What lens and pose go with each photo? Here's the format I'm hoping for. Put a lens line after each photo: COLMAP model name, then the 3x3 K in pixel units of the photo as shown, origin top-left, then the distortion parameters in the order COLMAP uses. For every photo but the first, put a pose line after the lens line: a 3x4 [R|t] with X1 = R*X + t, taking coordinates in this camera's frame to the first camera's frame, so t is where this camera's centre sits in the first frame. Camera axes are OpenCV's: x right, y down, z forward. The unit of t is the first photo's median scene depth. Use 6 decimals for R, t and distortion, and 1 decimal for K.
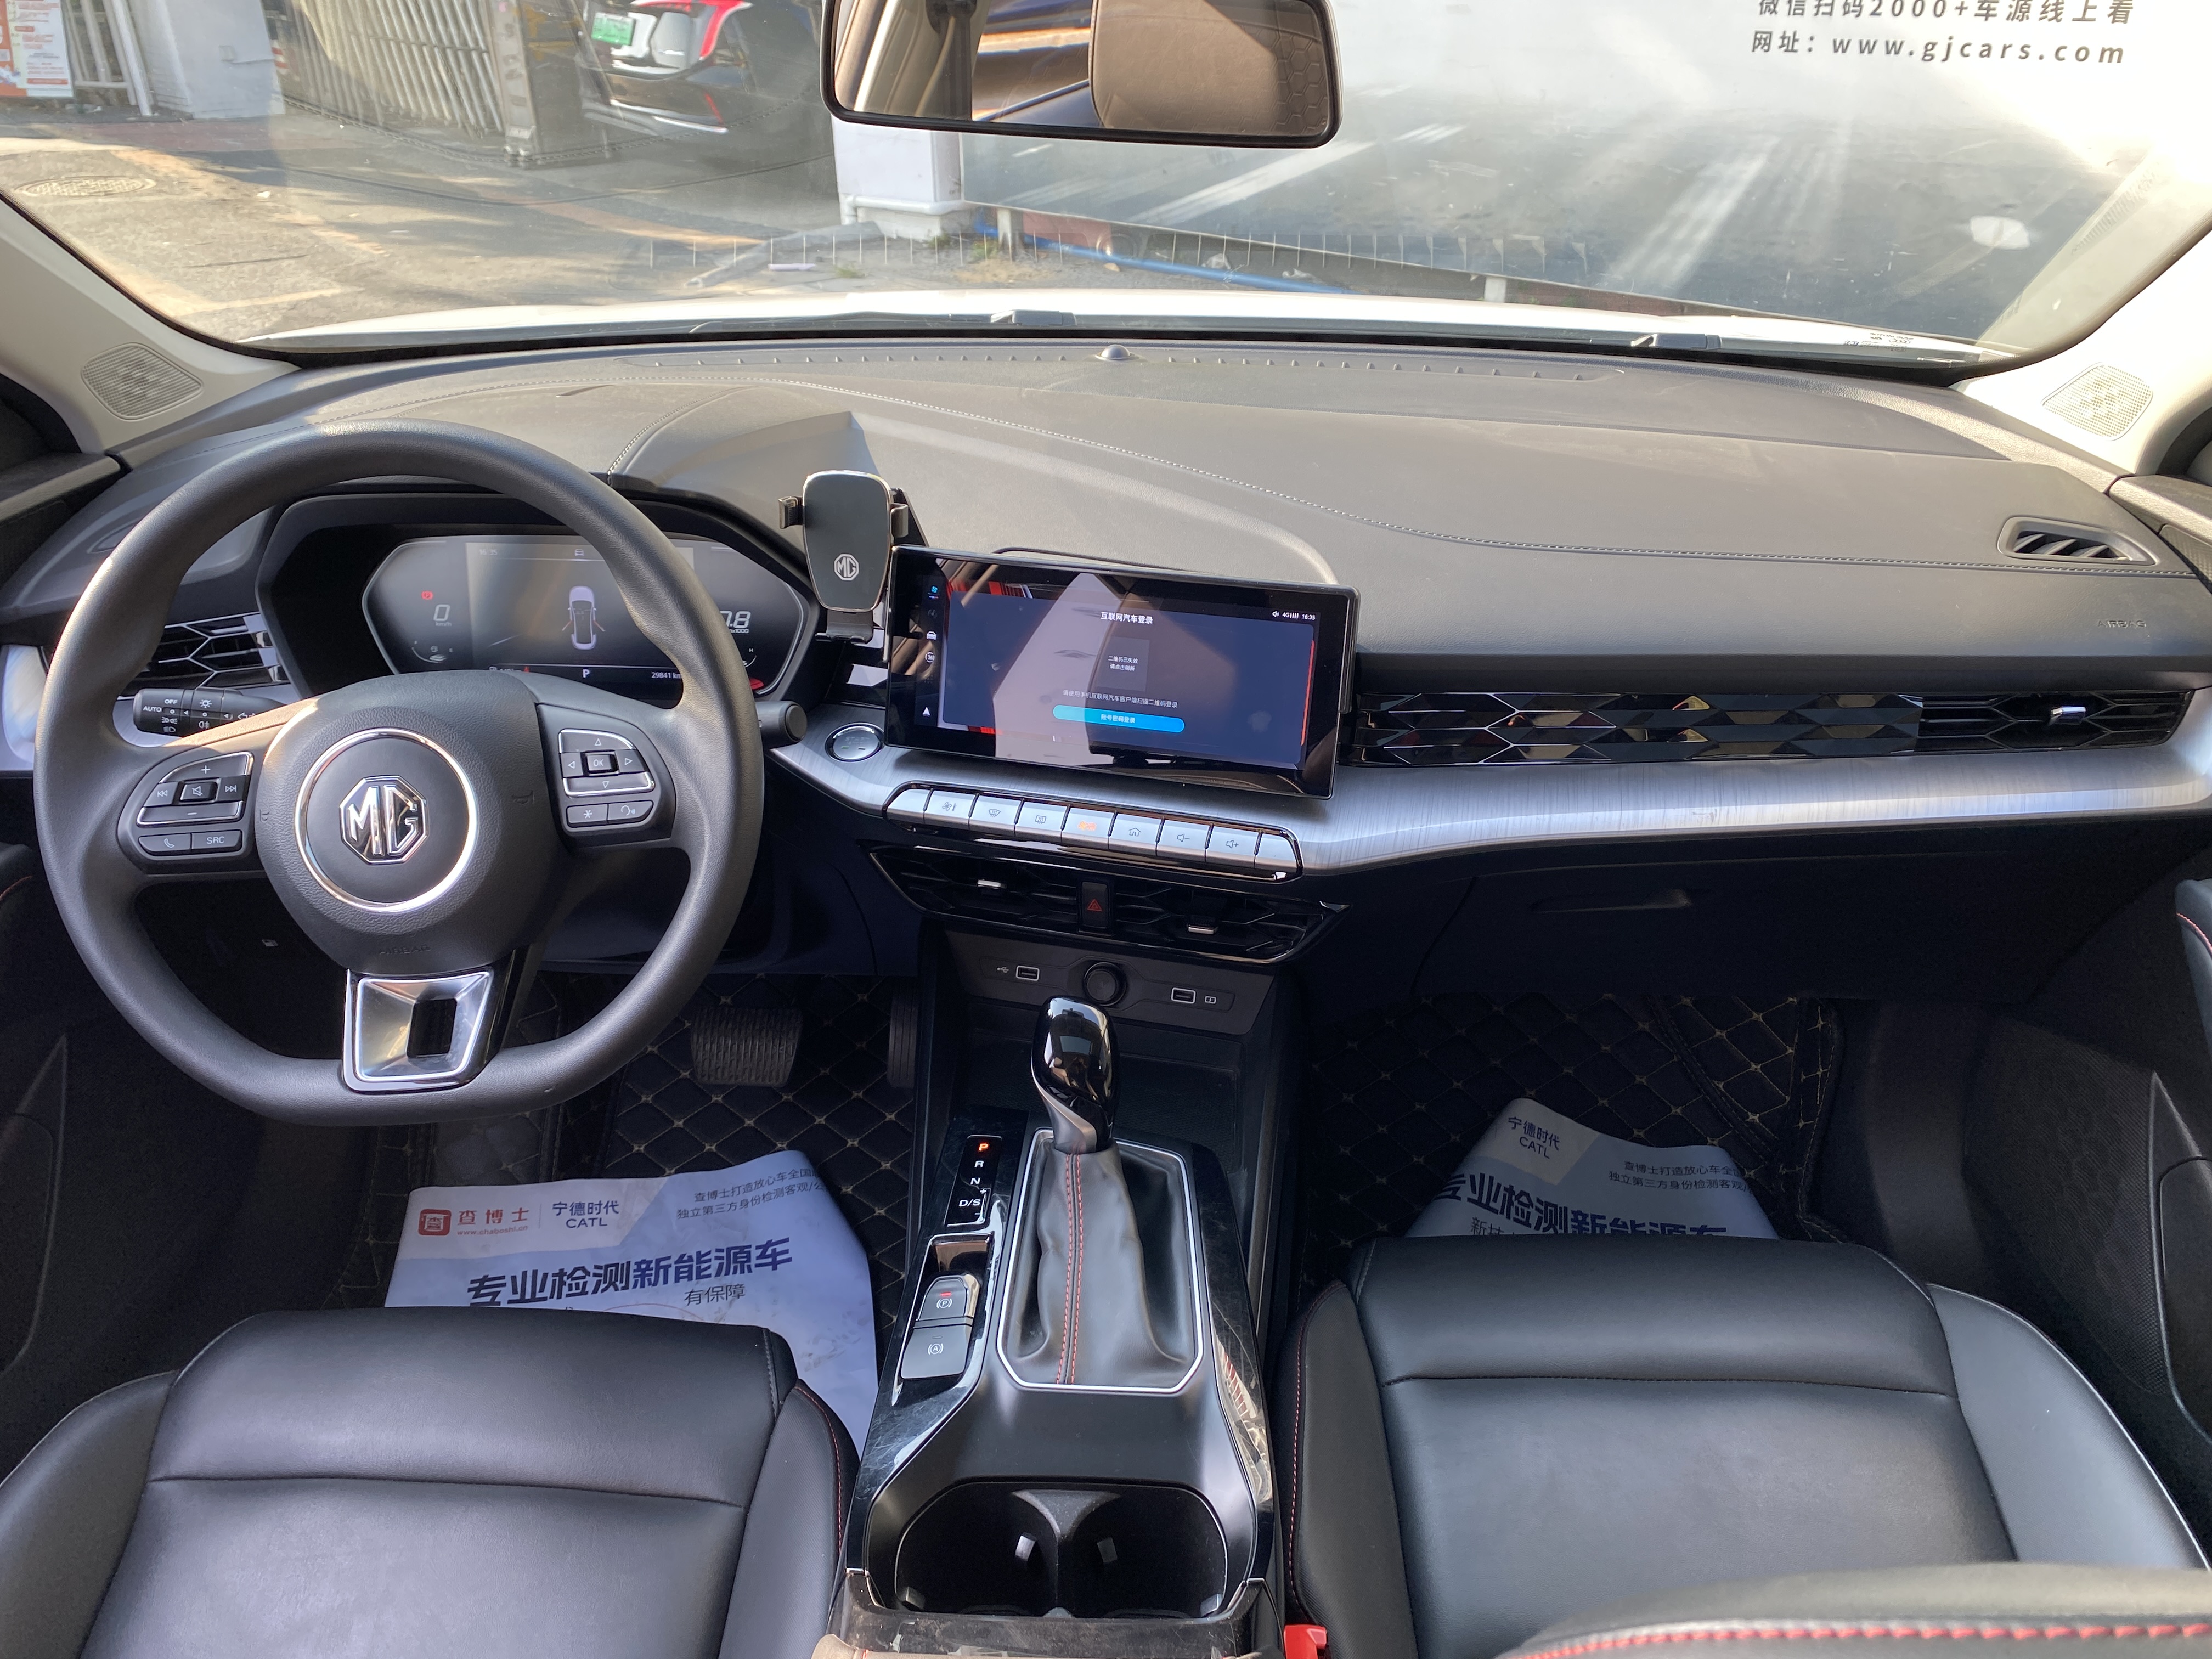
lens RADIAL K [[1715.1, 0, 1090.5], [0, 1715.1, 851.3], [0, 0, 1]] dist [0.029942, -0.027433]
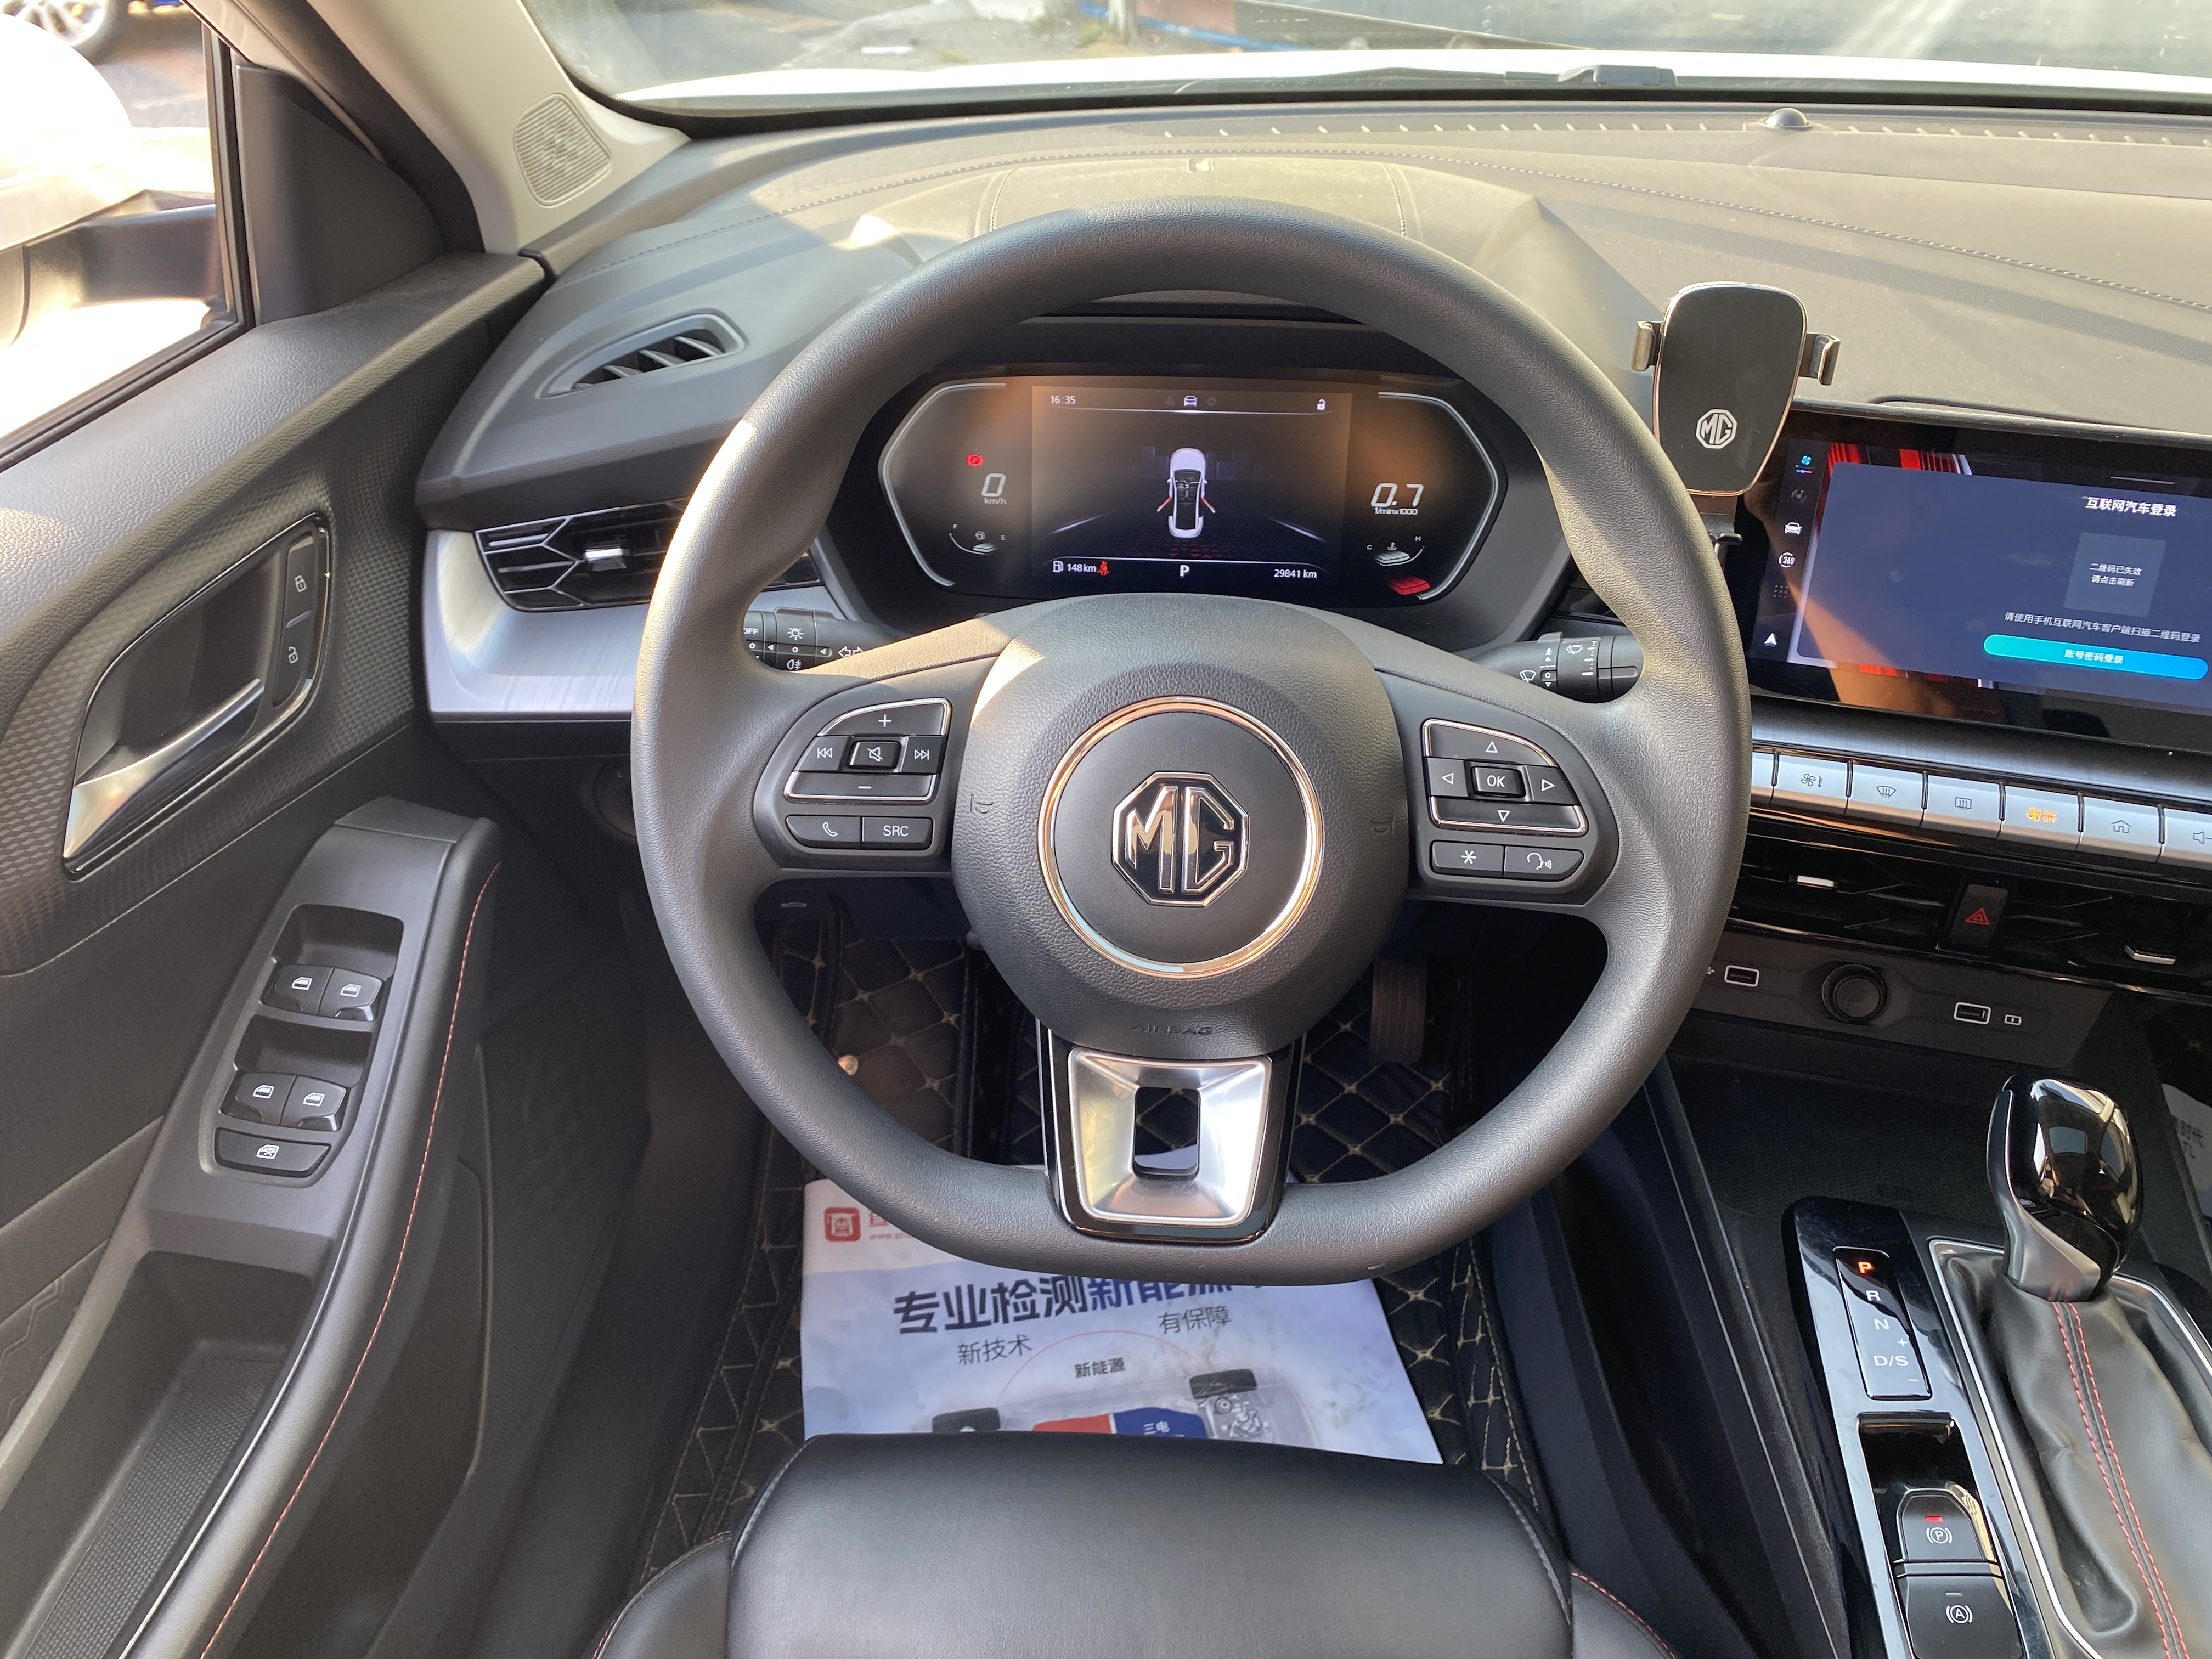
lens RADIAL K [[1670.9, 0, 1070.8], [0, 1670.9, 827.6], [0, 0, 1]] dist [0.081977, -0.082844]
pose [[0.999967, 0.007830, -0.002205, -0.317466], [-0.007585, 0.995451, 0.094974, -0.057558], [0.002938, -0.094954, 0.995477, 0.259951]]
